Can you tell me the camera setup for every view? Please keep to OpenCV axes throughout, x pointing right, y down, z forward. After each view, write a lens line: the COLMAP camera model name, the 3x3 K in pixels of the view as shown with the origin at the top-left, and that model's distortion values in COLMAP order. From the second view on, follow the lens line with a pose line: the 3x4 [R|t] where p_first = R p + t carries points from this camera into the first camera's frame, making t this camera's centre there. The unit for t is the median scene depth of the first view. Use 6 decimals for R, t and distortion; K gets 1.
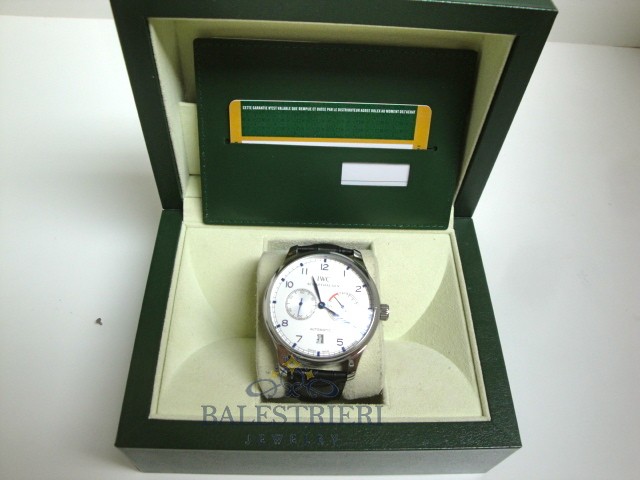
lens RADIAL K [[523.9, 0, 320.0], [0, 523.9, 240.0], [0, 0, 1]] dist [-0.169143, 0.132080]
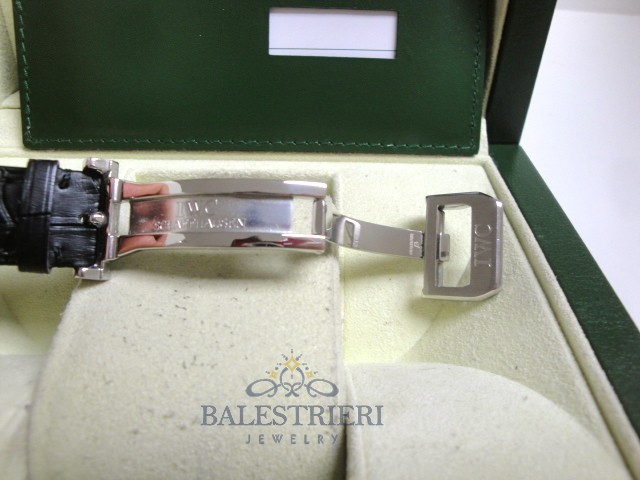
lens RADIAL K [[523.9, 0, 320.0], [0, 523.9, 240.0], [0, 0, 1]] dist [-0.169143, 0.132080]
pose [[0.999743, -0.017848, -0.013956, 0.100556], [0.013558, 0.964802, -0.262626, 0.222740], [0.018152, 0.262369, 0.964797, 0.573522]]
